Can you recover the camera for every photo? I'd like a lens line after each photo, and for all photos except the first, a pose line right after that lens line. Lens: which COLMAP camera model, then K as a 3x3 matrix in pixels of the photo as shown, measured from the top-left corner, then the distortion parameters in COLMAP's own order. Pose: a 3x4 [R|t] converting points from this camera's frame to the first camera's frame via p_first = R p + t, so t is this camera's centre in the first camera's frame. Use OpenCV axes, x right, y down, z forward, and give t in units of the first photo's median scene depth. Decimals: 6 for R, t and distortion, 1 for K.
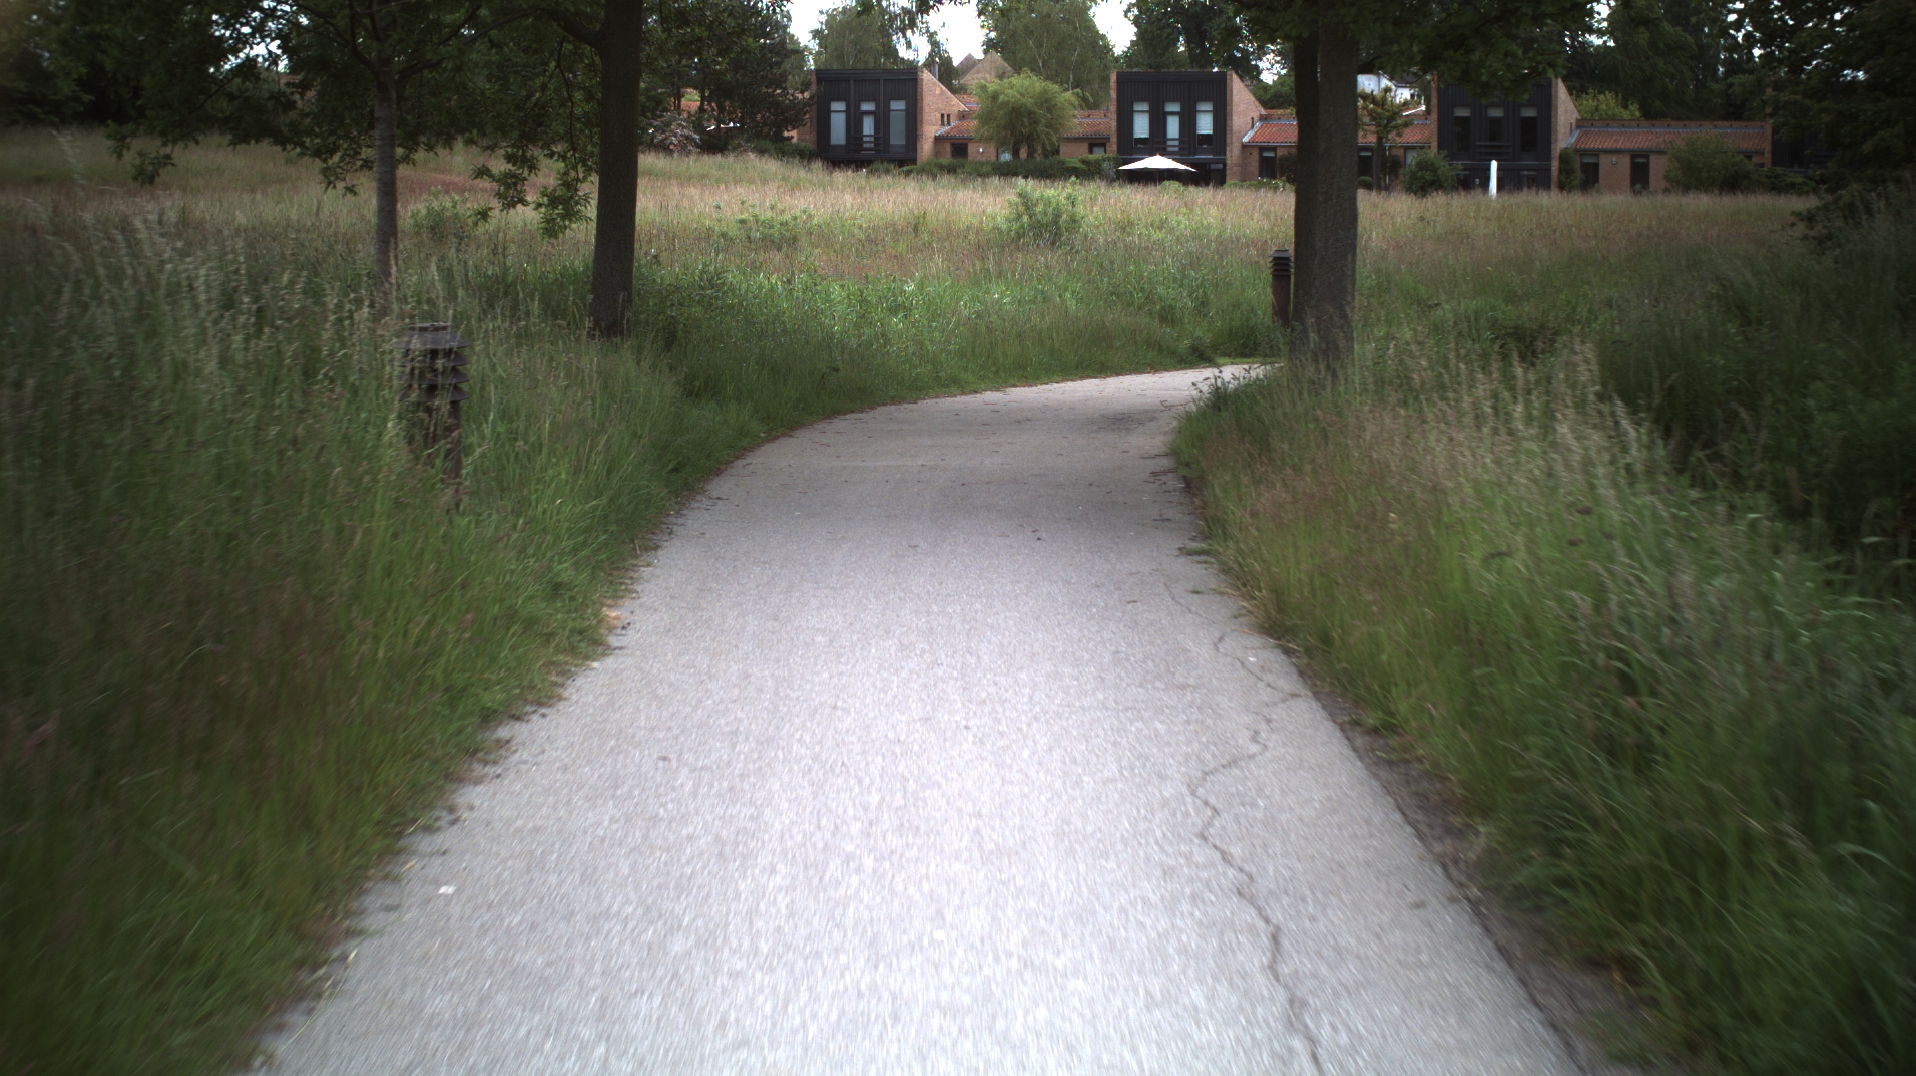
lens RADIAL K [[3336.7, 0, 943.5], [0, 3336.7, 537.1], [0, 0, 1]] dist [-0.260636, 0.000000]
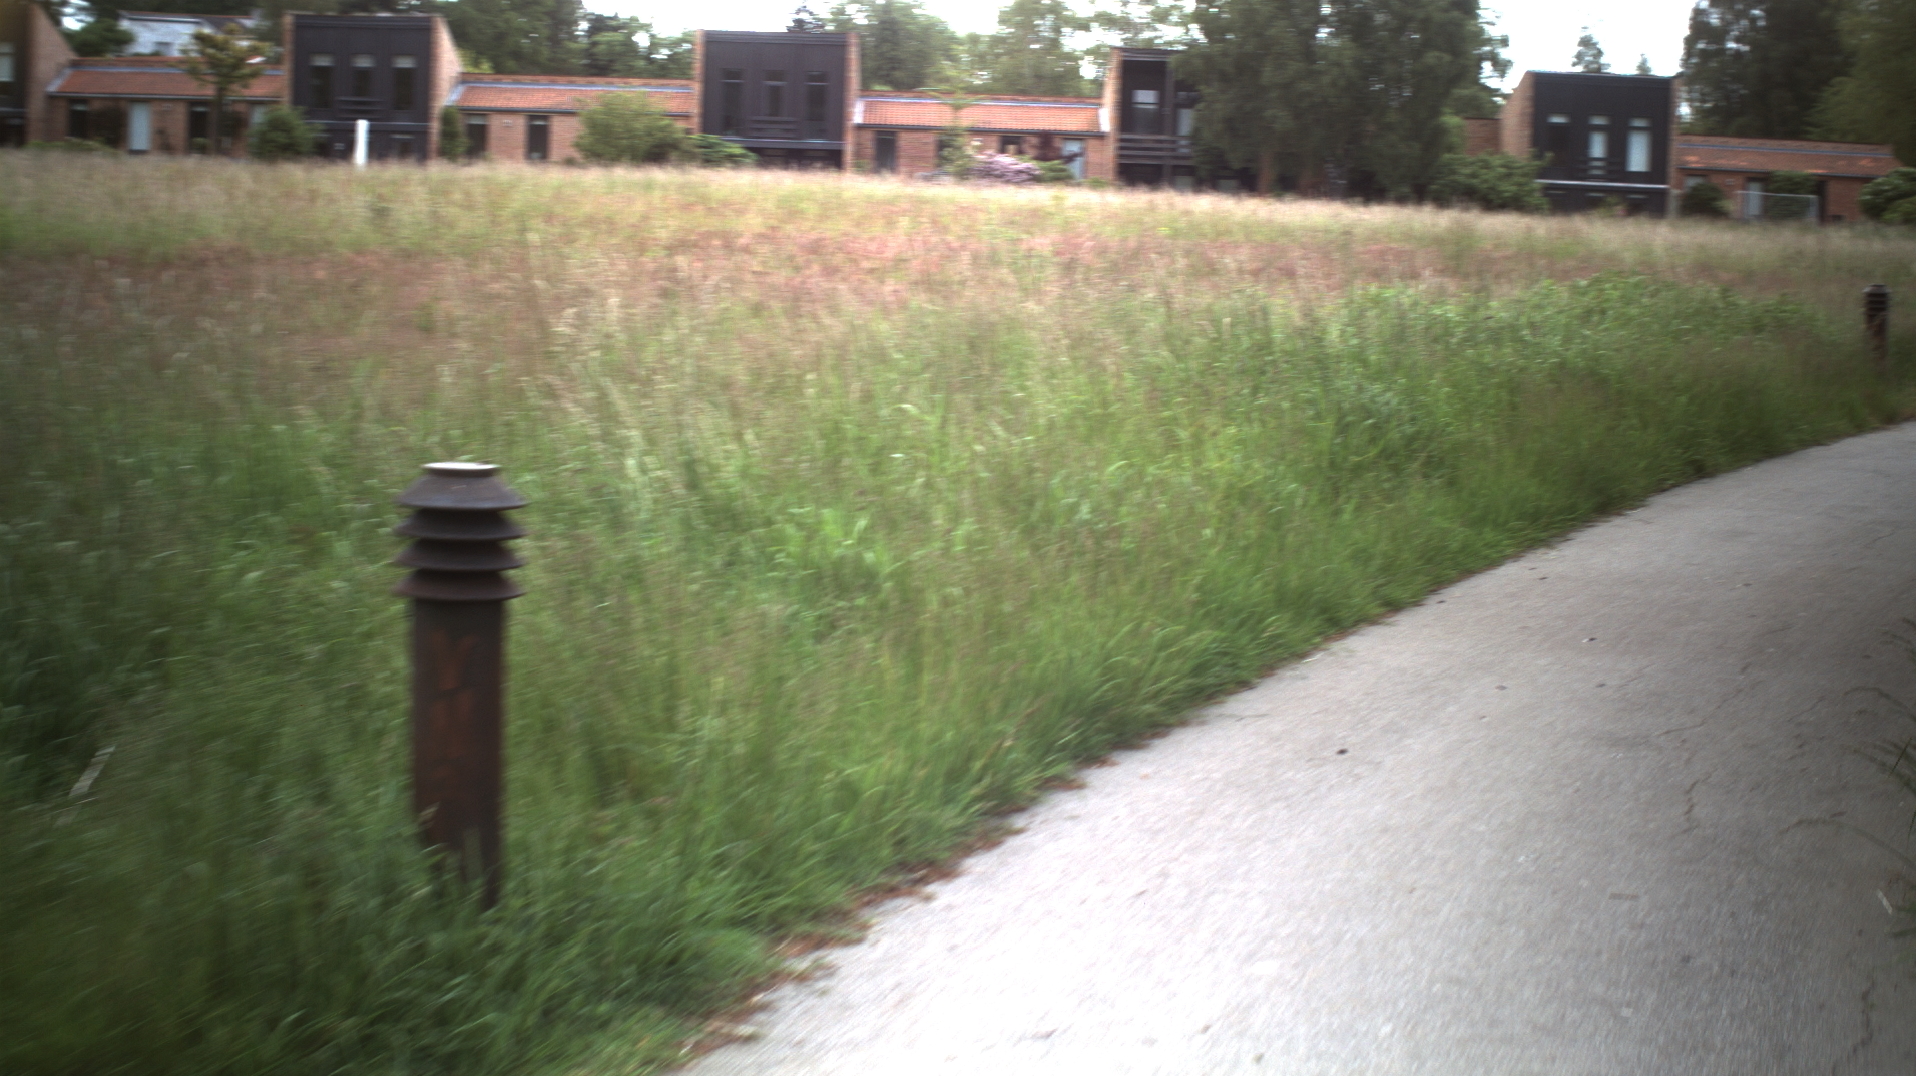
lens RADIAL K [[3336.7, 0, 974.3], [0, 3336.7, 535.4], [0, 0, 1]] dist [-0.260636, 0.000000]
pose [[0.932200, -0.006192, 0.361890, 0.014124], [0.002673, 0.999944, 0.010222, -0.020186], [-0.361933, -0.008562, 0.932165, 0.192649]]
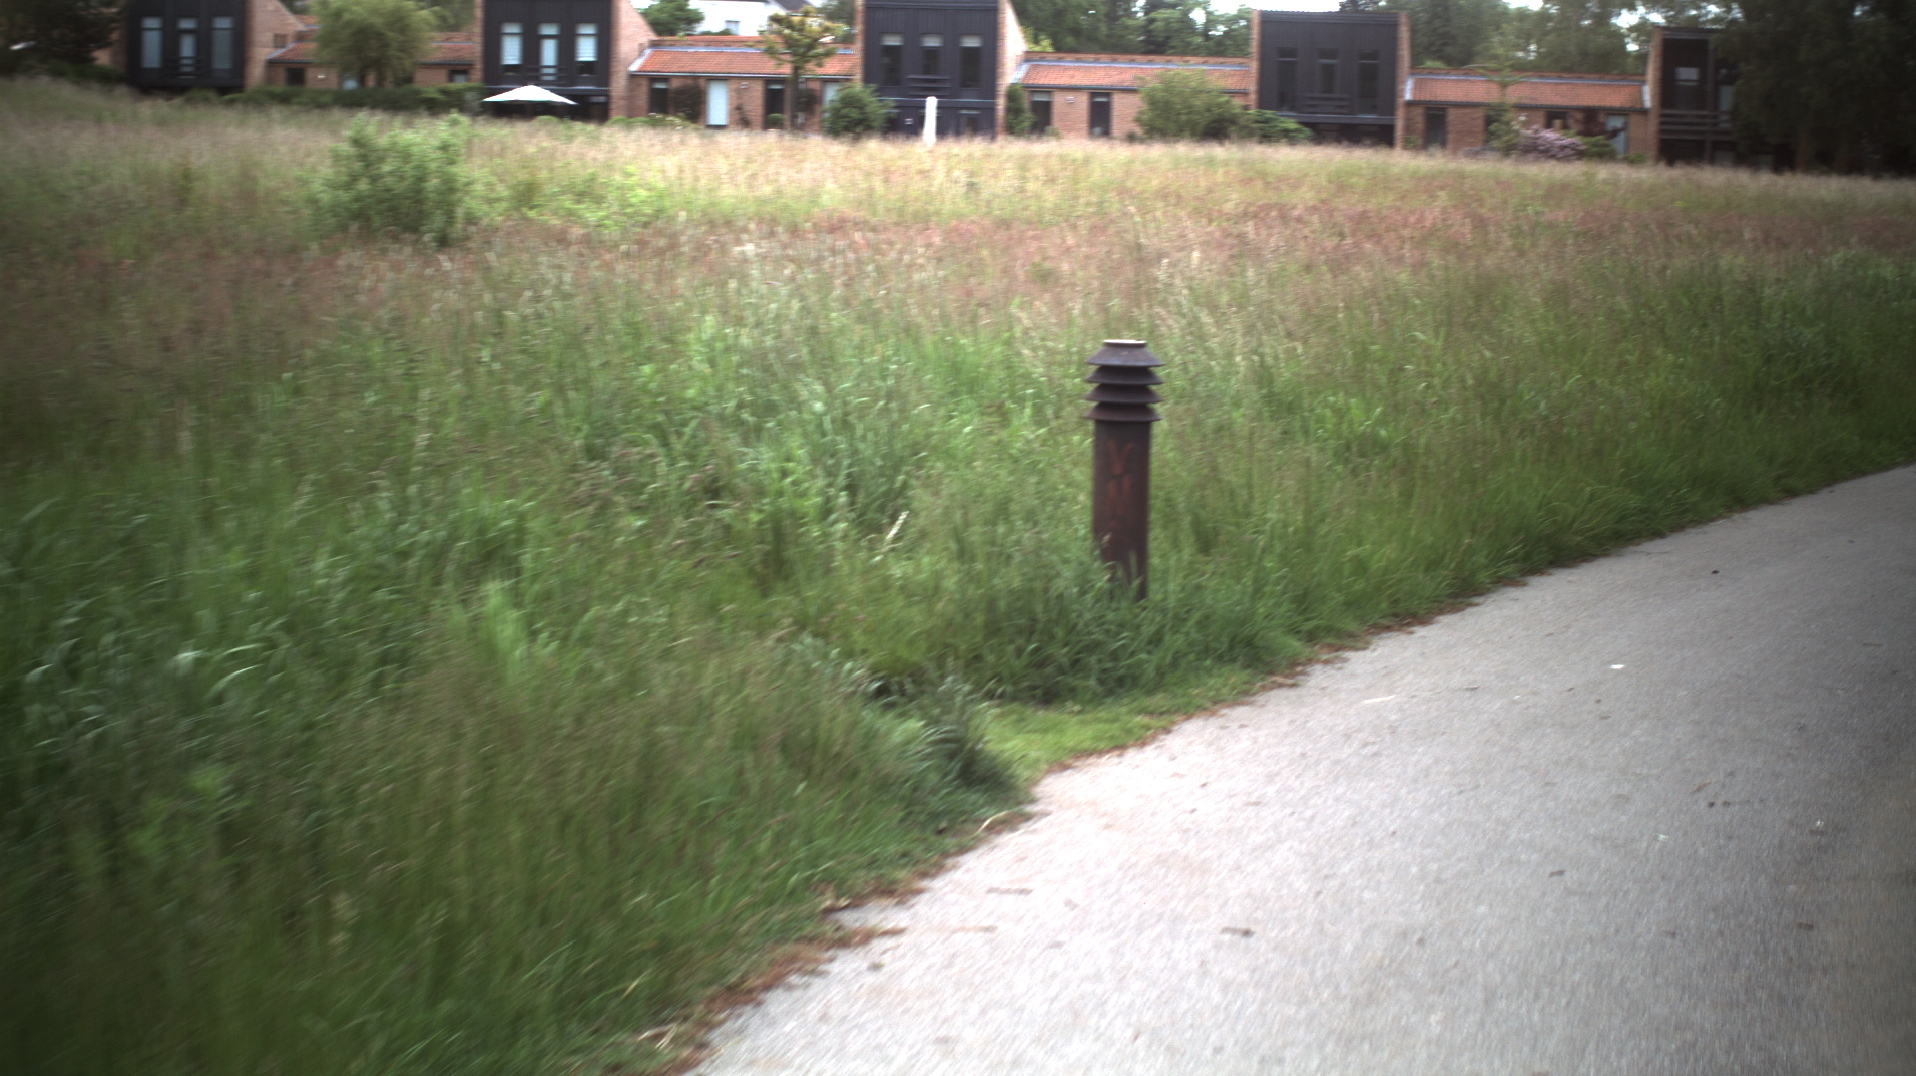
lens RADIAL K [[3336.7, 0, 943.5], [0, 3336.7, 538.3], [0, 0, 1]] dist [-0.260636, 0.000000]
pose [[0.980997, 0.000106, 0.194022, 0.004740], [-0.003942, 0.999804, 0.019385, -0.017562], [-0.193982, -0.019782, 0.980806, 0.162131]]
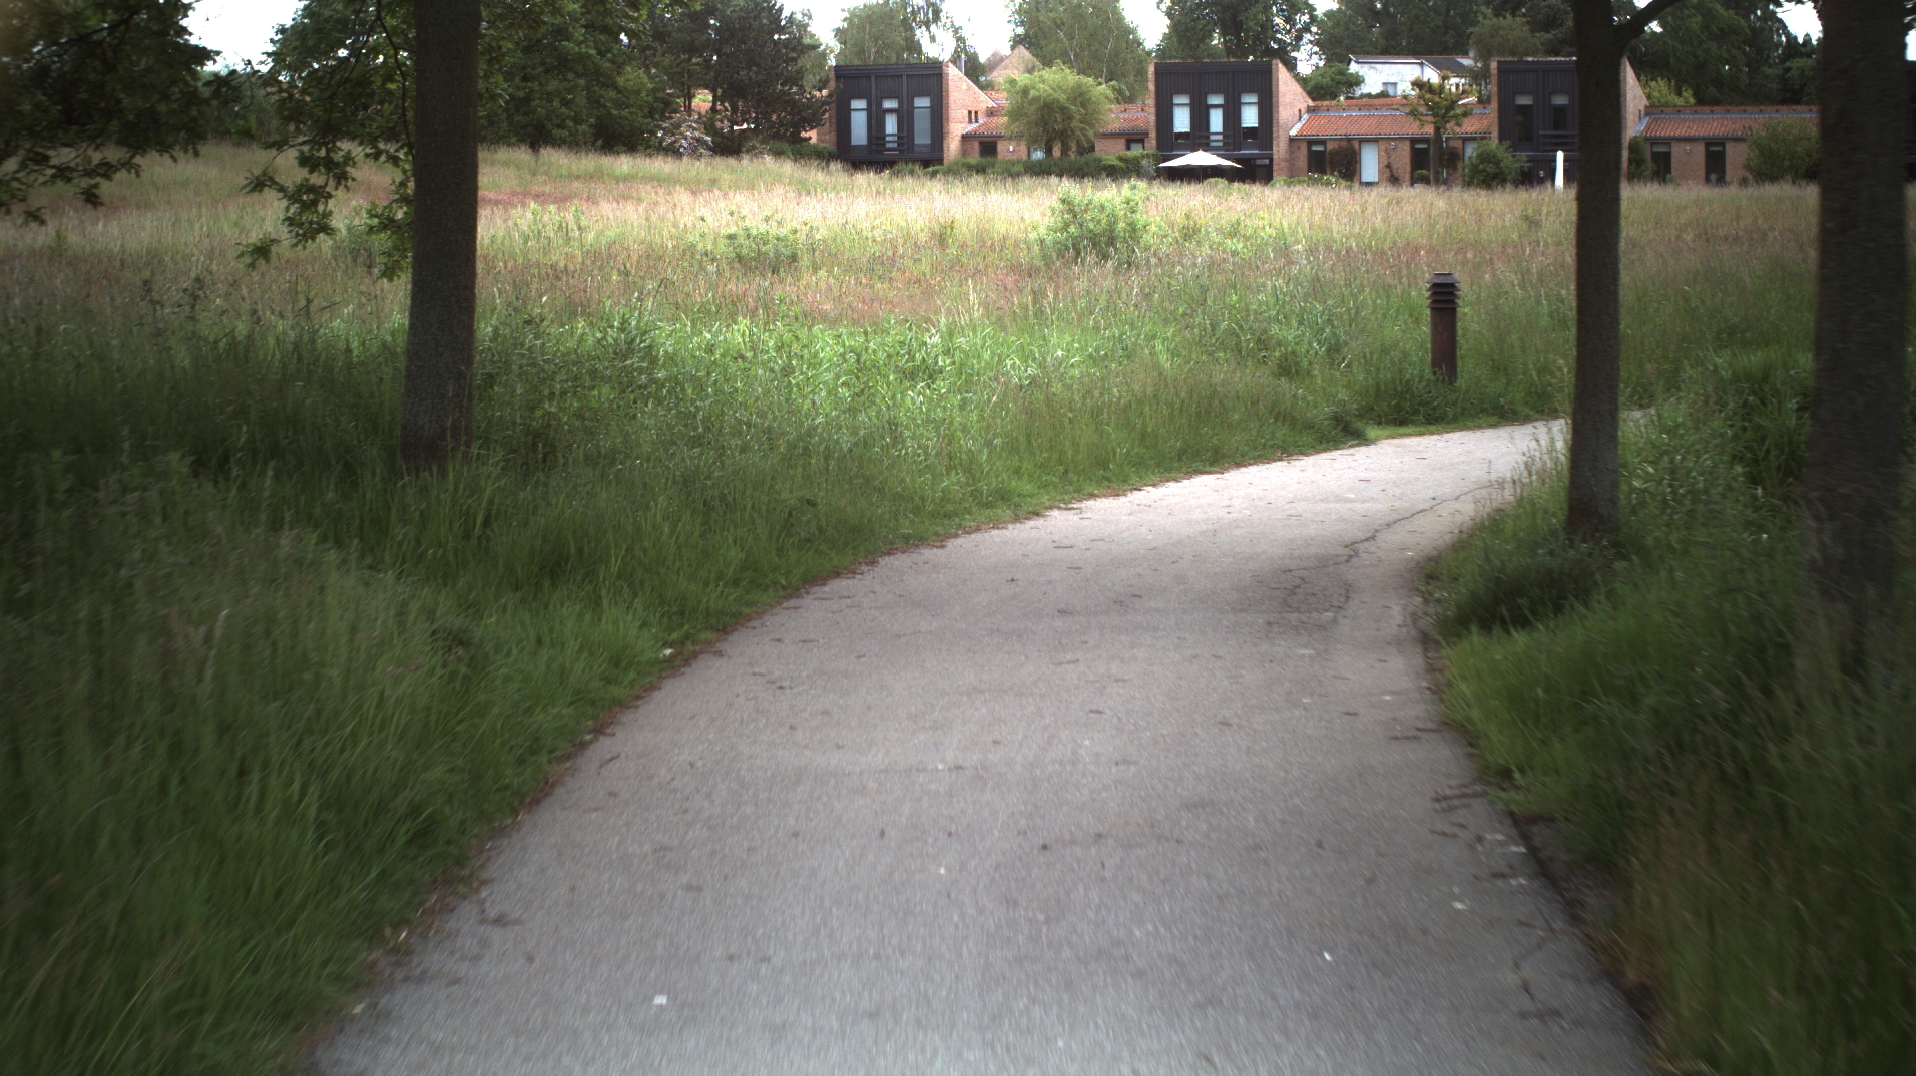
lens RADIAL K [[3336.7, 0, 965.3], [0, 3336.7, 544.4], [0, 0, 1]] dist [-0.260636, 0.000000]
pose [[0.999870, -0.015768, -0.003375, -0.000363], [0.015775, 0.999873, 0.002074, -0.007218], [0.003342, -0.002127, 0.999992, 0.065248]]
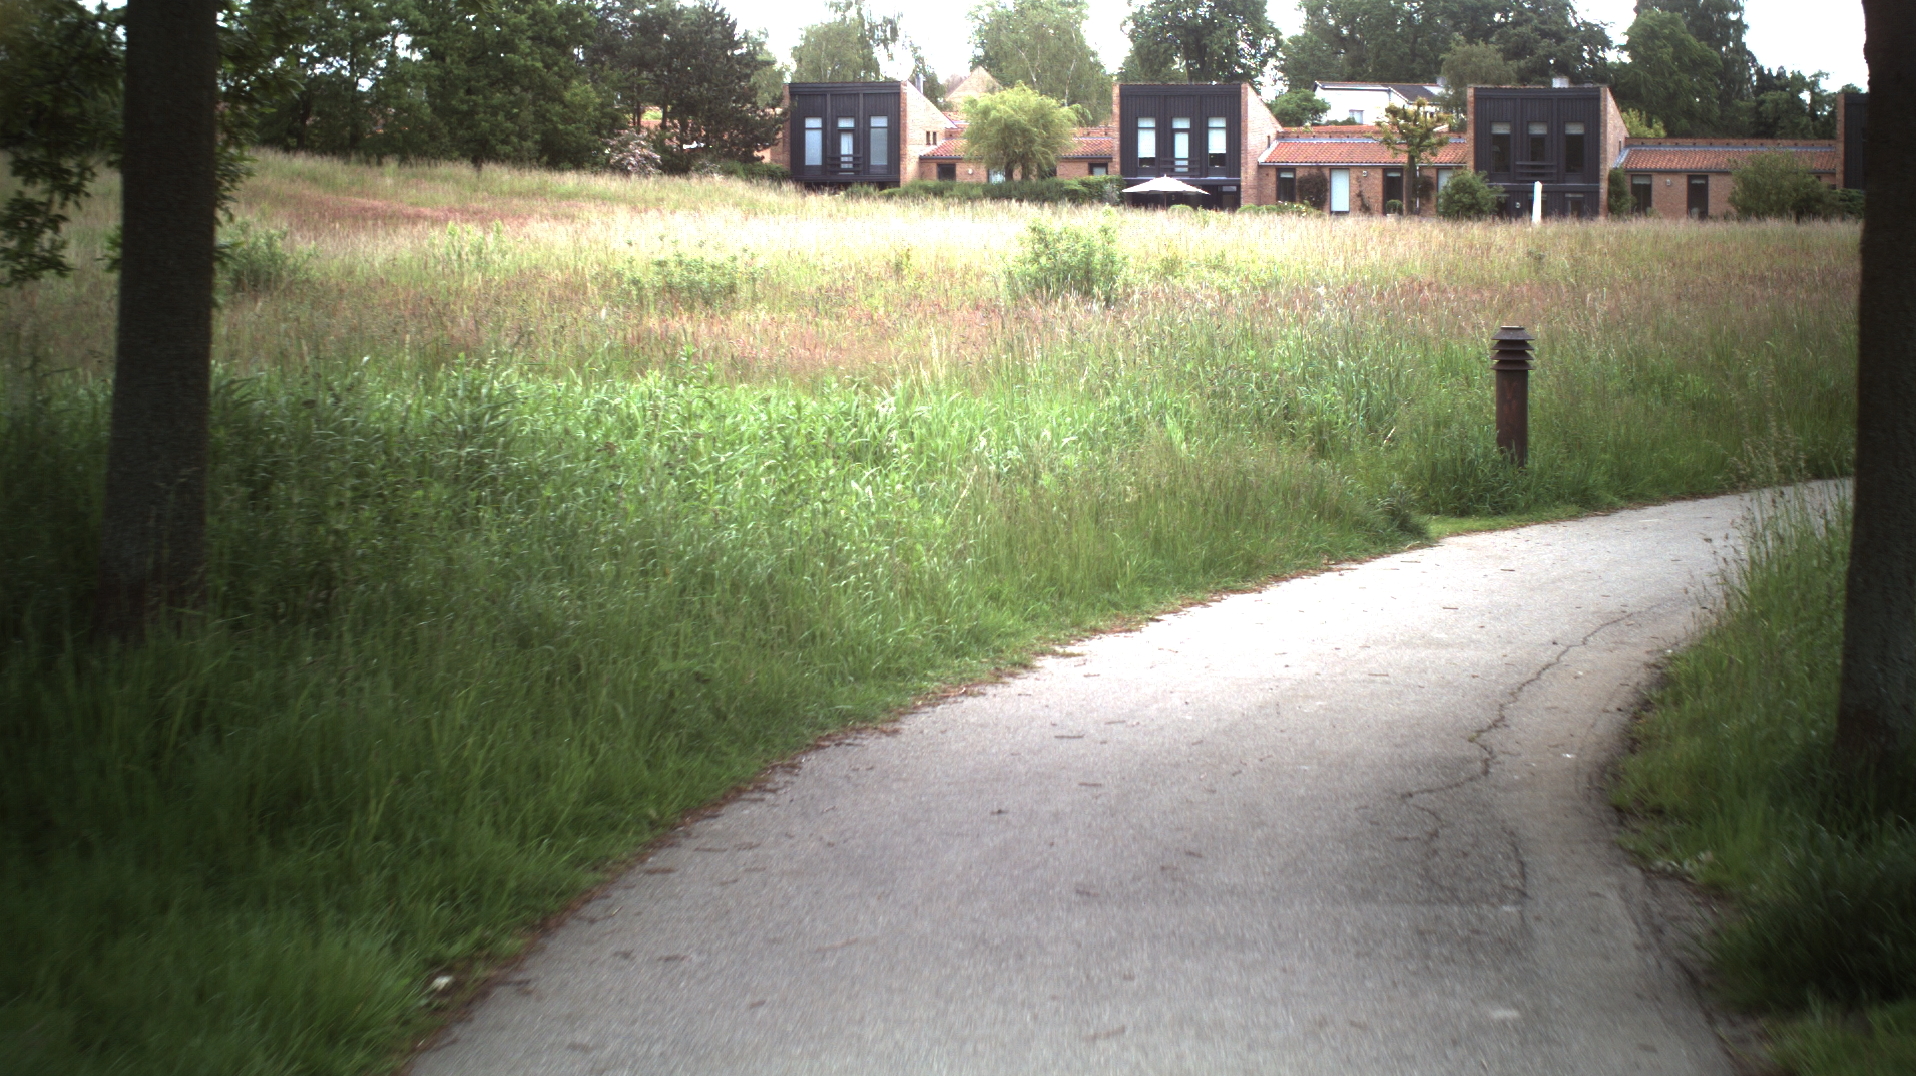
lens RADIAL K [[3336.7, 0, 968.6], [0, 3336.7, 538.9], [0, 0, 1]] dist [-0.260636, 0.000000]
pose [[0.999922, -0.001807, 0.012385, -0.000722], [0.001886, 0.999978, -0.006312, -0.010792], [-0.012373, 0.006335, 0.999903, 0.097730]]
